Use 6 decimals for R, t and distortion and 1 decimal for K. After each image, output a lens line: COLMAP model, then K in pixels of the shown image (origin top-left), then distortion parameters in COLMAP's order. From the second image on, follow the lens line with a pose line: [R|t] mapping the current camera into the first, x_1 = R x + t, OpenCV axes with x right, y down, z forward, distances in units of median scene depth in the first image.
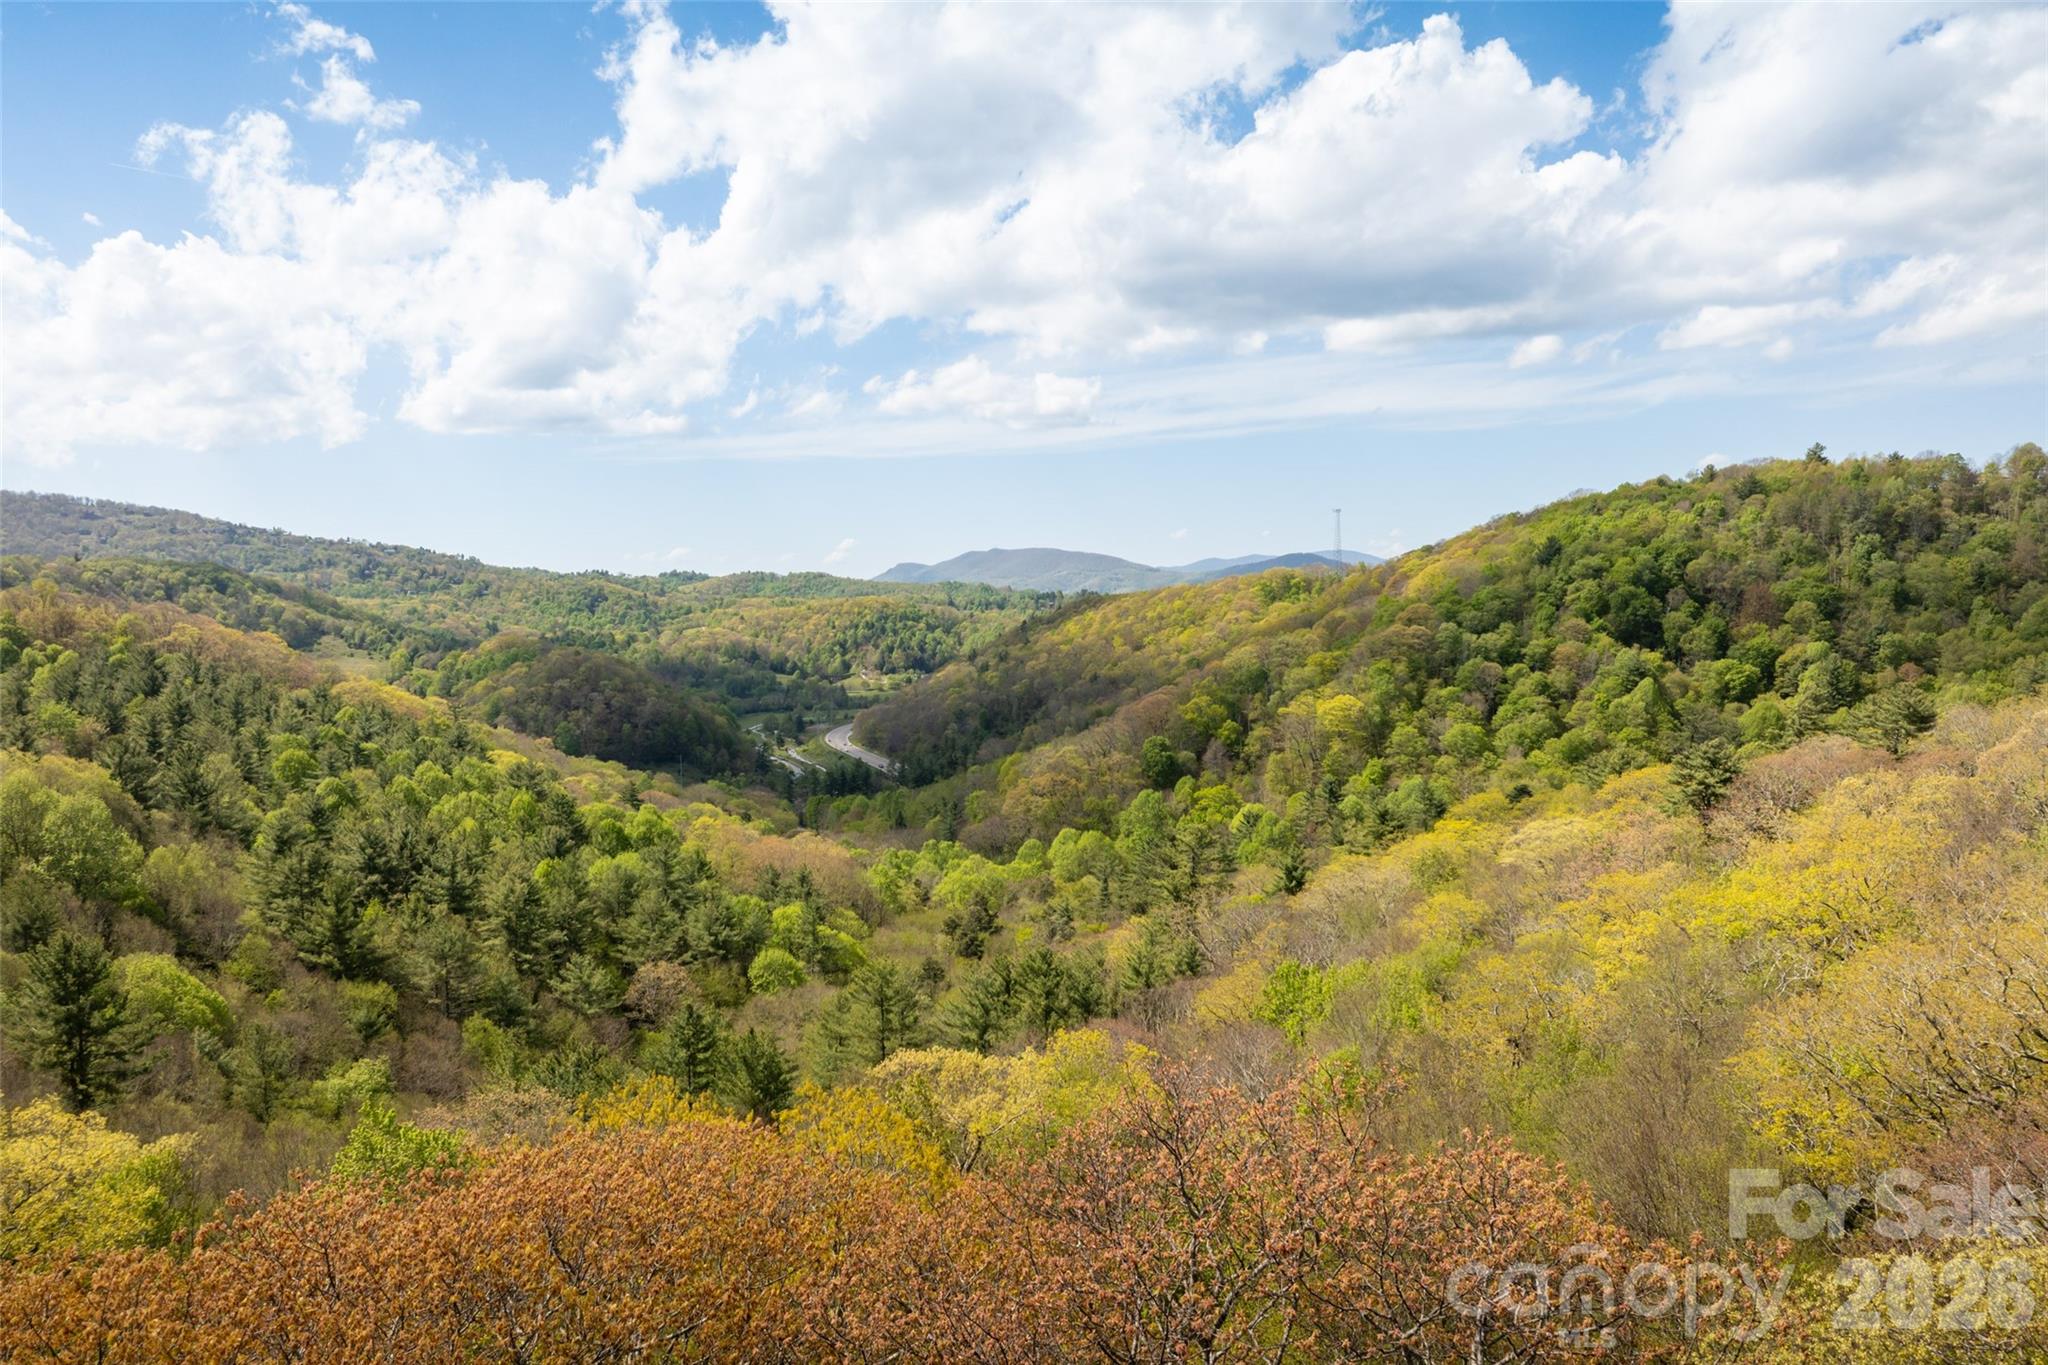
lens RADIAL K [[1428.0, 0, 1025.8], [0, 1428.0, 679.8], [0, 0, 1]] dist [-0.046105, 0.008514]
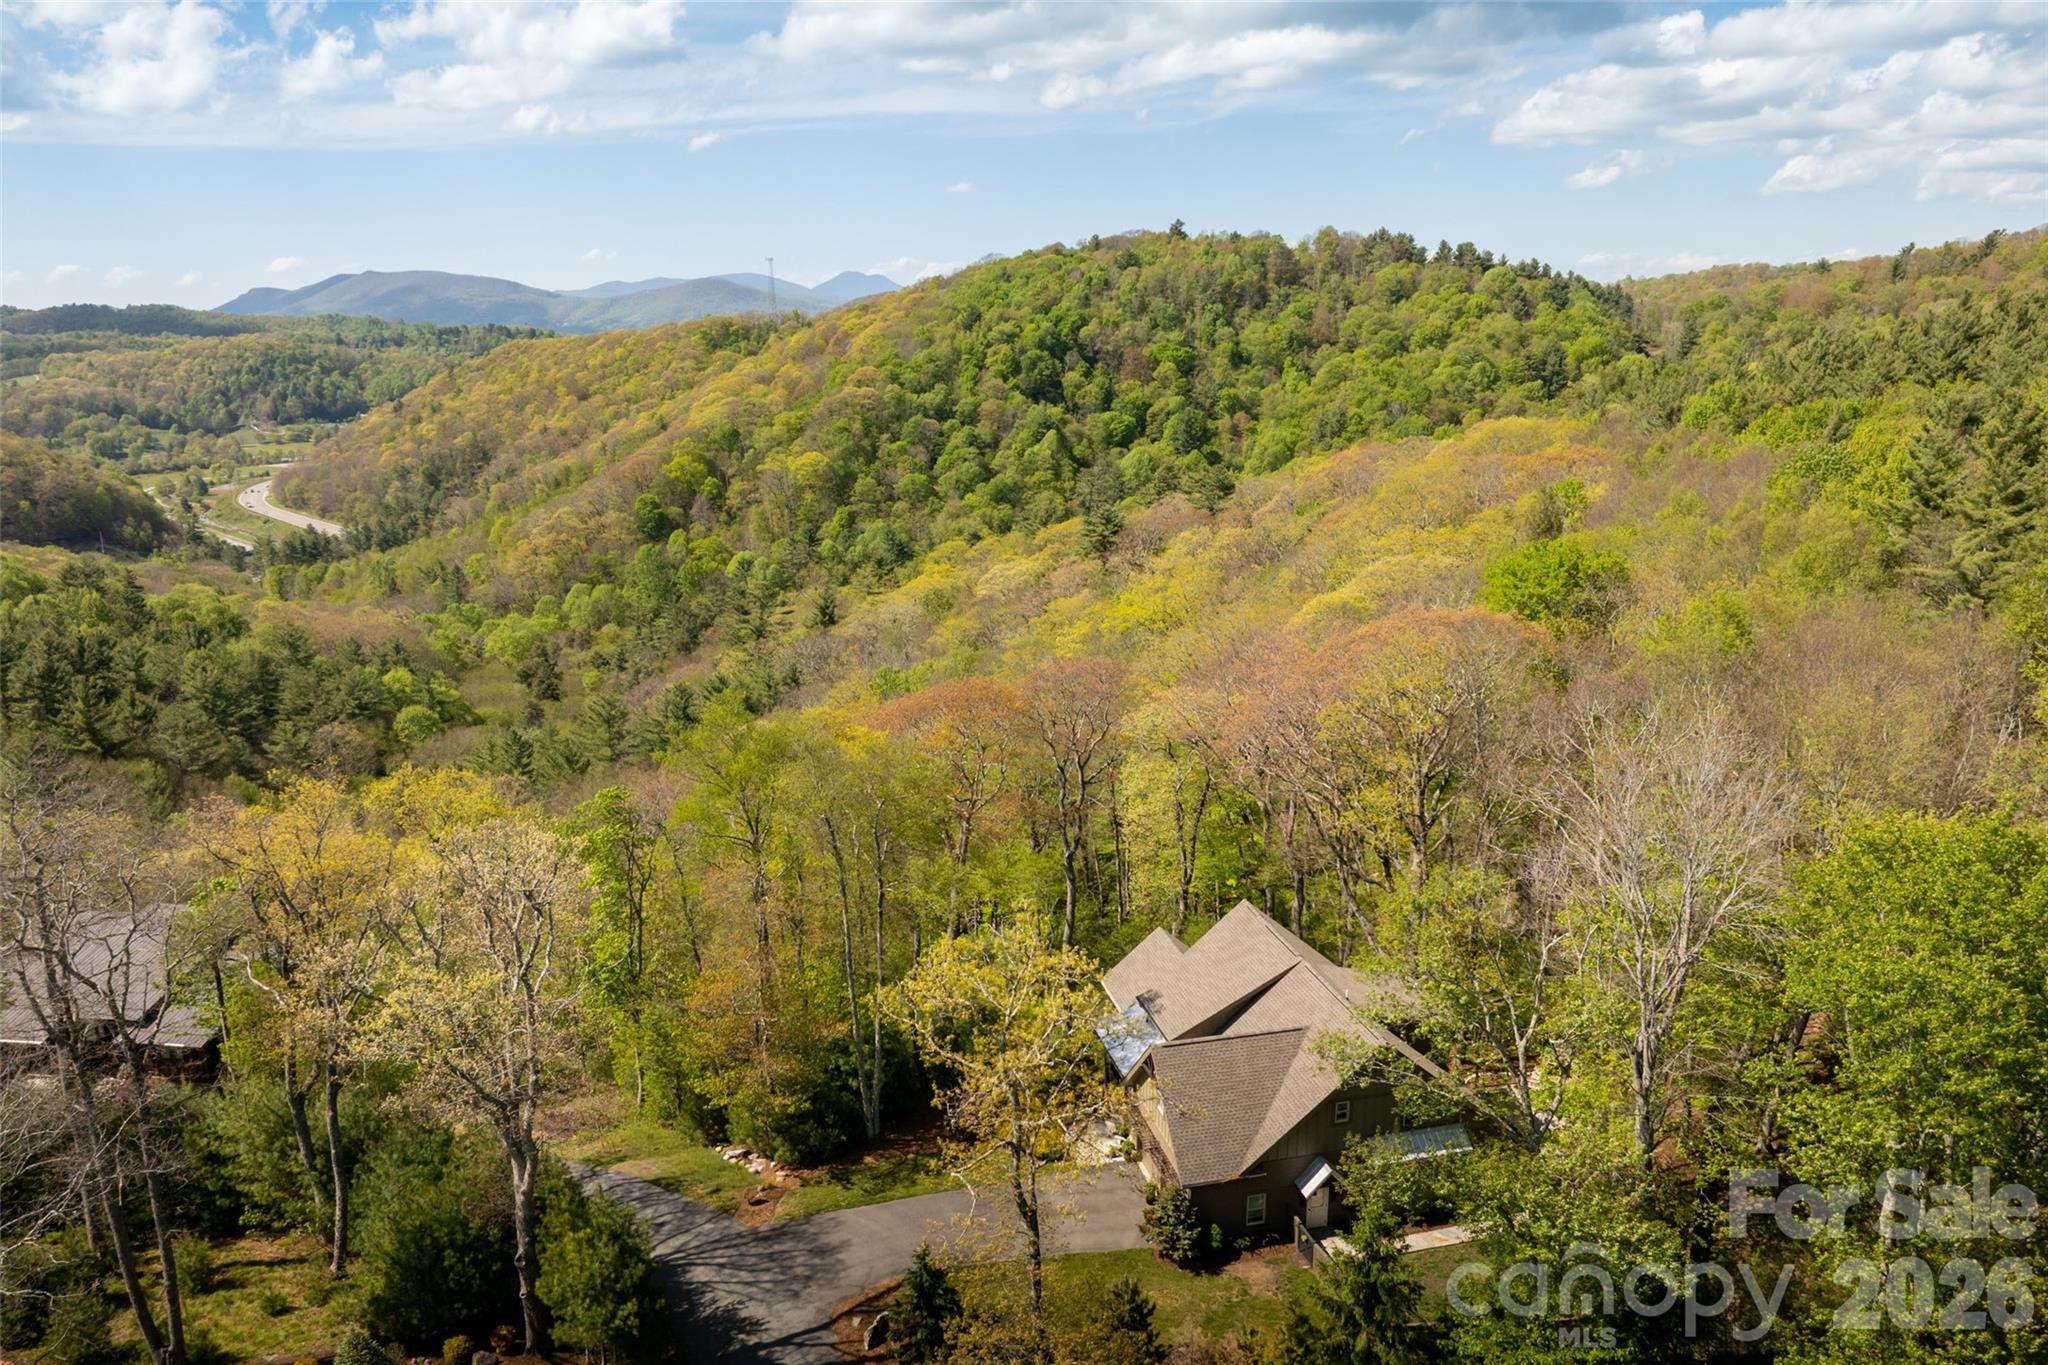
lens RADIAL K [[1428.0, 0, 1024.5], [0, 1428.0, 688.9], [0, 0, 1]] dist [-0.046105, 0.008514]
pose [[0.919596, -0.098081, 0.380426, -0.075156], [0.022110, 0.979721, 0.199145, -0.026717], [-0.392244, -0.174721, 0.903115, -0.146134]]
